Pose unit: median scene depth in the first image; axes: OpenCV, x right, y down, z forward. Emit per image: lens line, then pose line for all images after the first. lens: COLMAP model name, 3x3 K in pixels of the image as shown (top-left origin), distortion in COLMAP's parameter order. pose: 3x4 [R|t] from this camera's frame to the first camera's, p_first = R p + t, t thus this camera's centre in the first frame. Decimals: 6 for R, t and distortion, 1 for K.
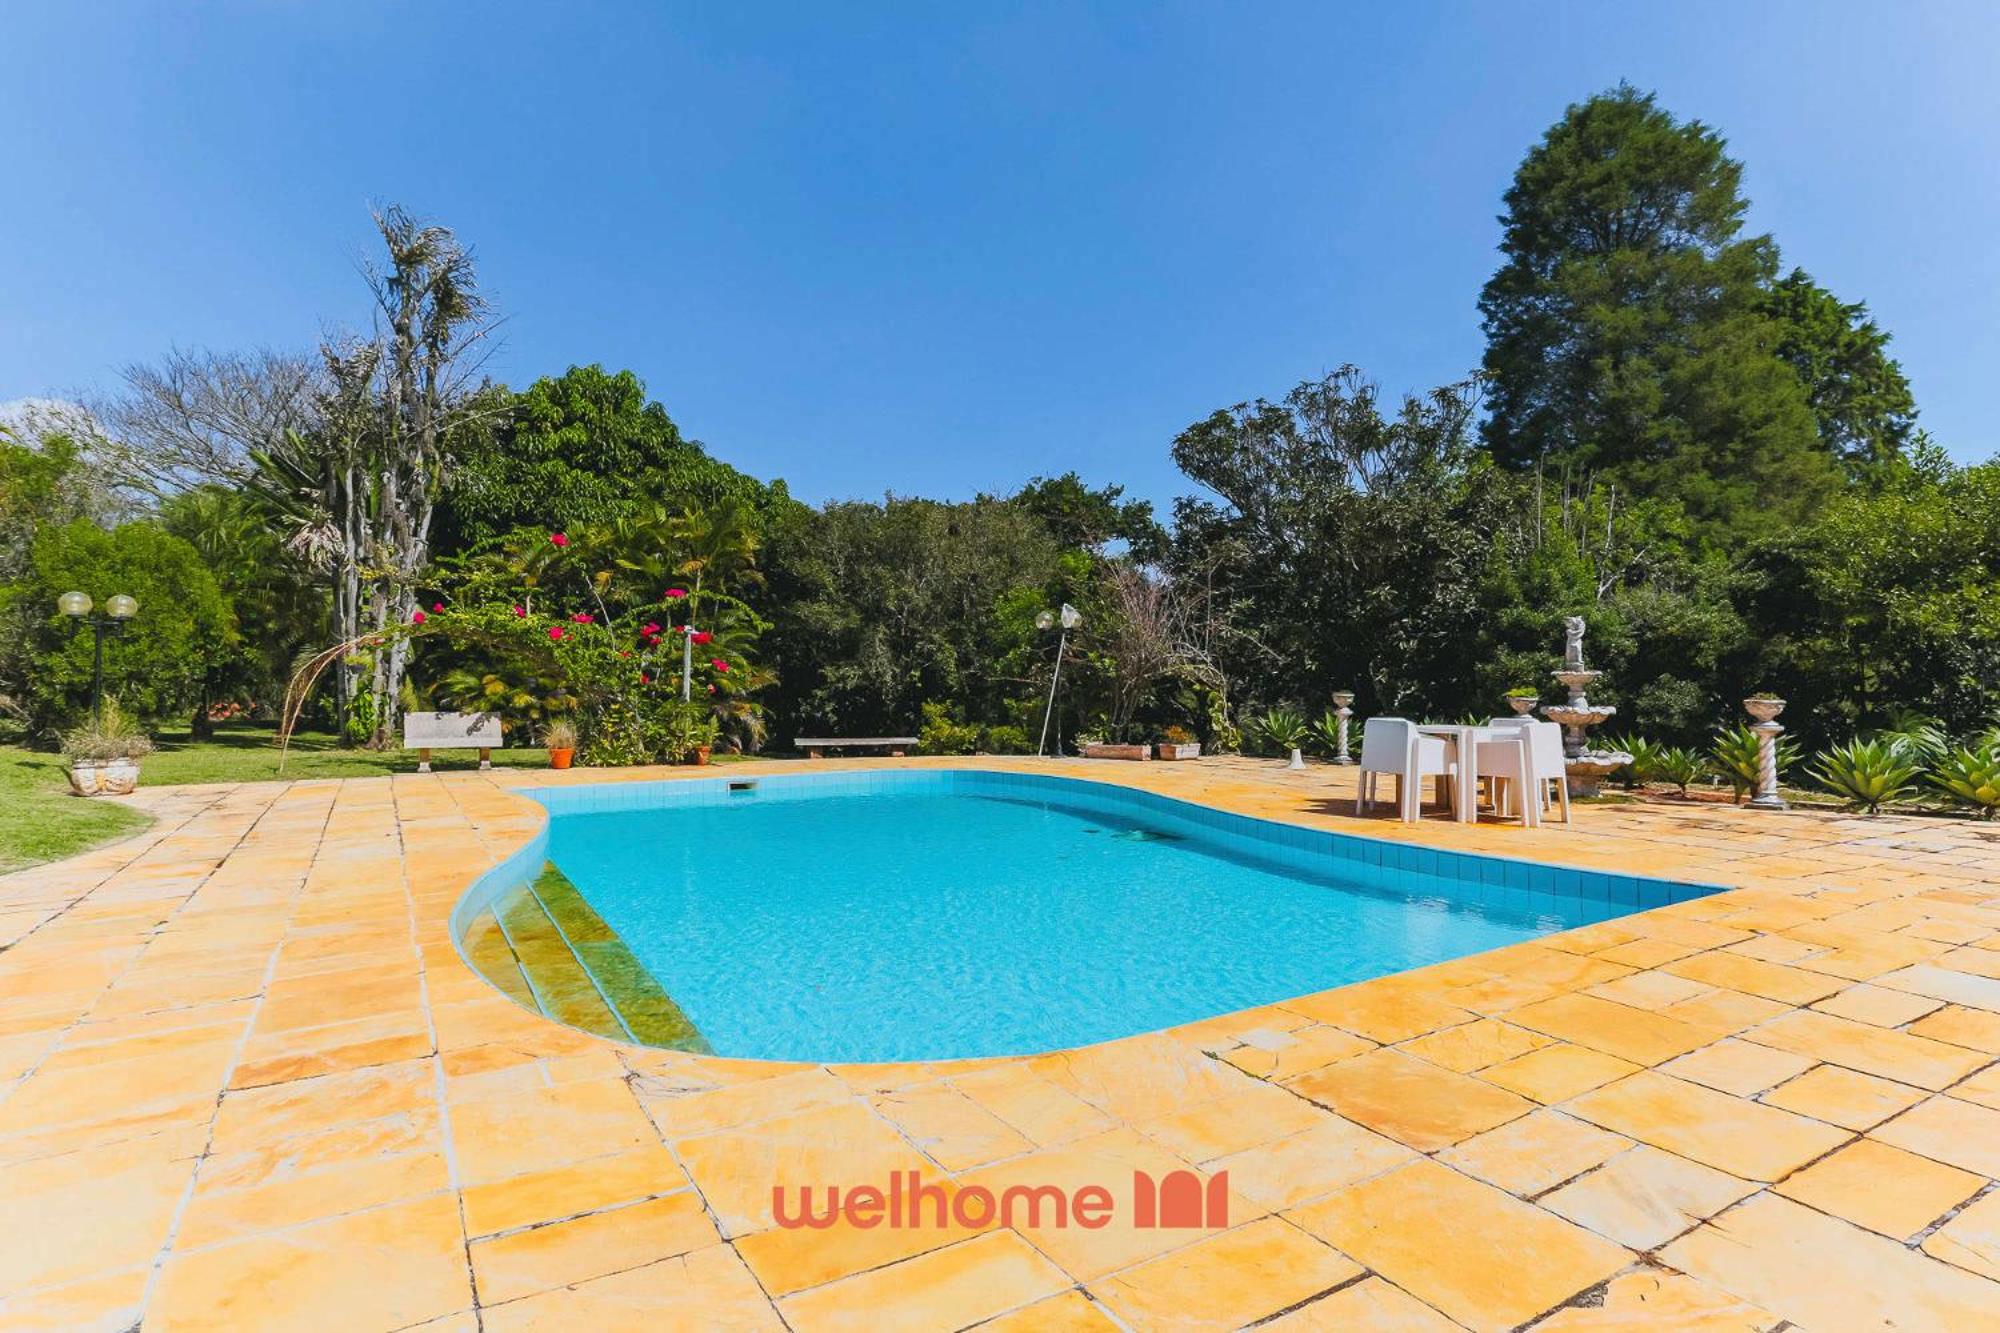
lens RADIAL K [[1047.1, 0, 1004.3], [0, 1047.1, 656.0], [0, 0, 1]] dist [-0.017067, 0.004076]
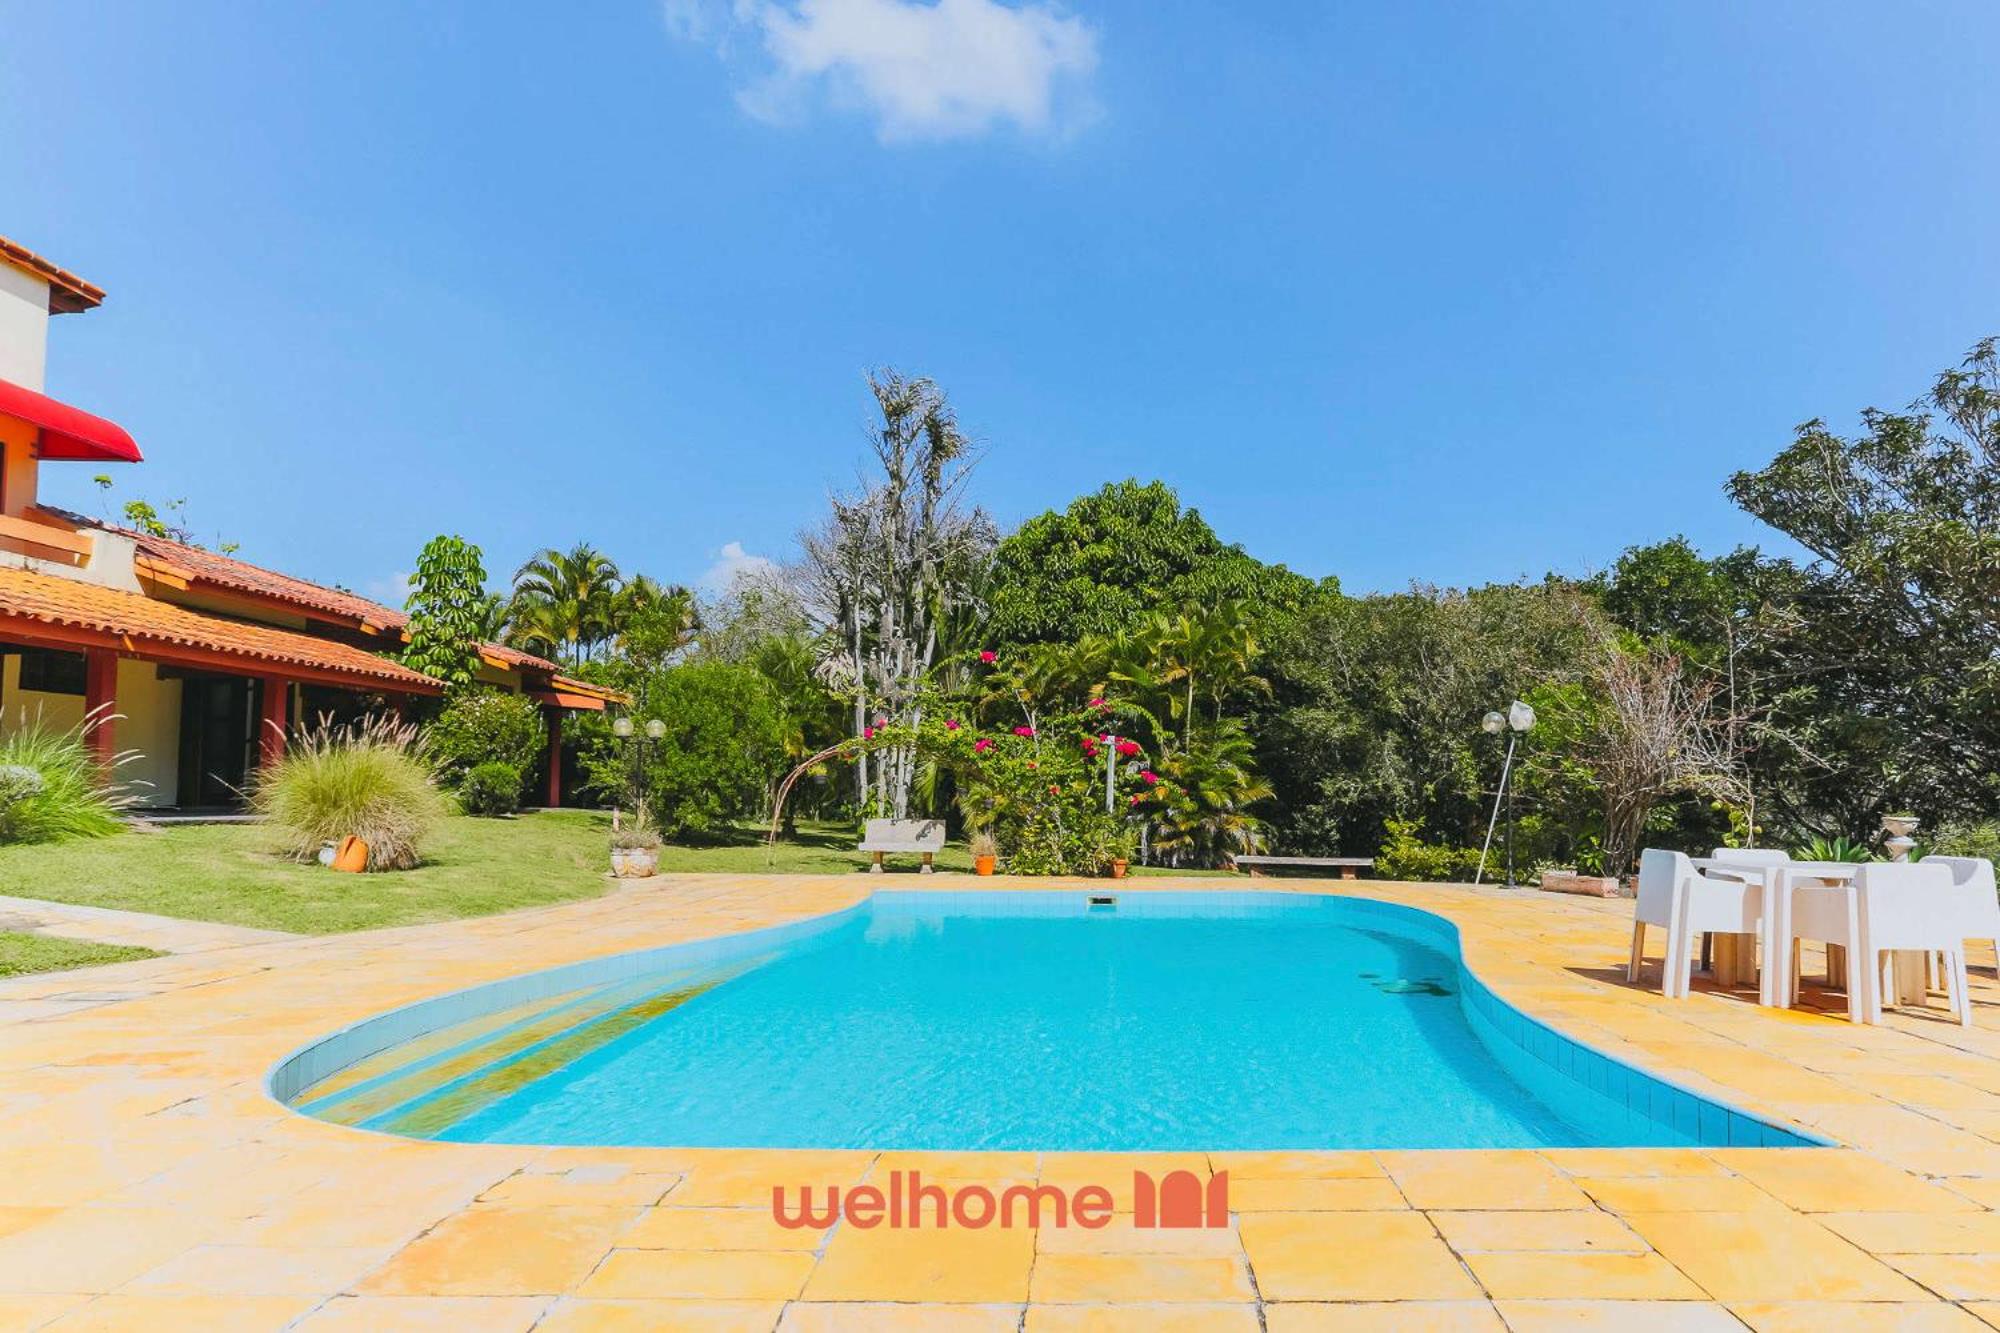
lens RADIAL K [[1154.9, 0, 1148.6], [0, 1154.9, 745.5], [0, 0, 1]] dist [-0.022320, 0.006216]
pose [[0.857123, -0.013251, -0.514941, 0.249091], [0.002958, 0.999779, -0.020804, 0.002240], [0.515103, 0.016308, 0.856973, 0.074130]]
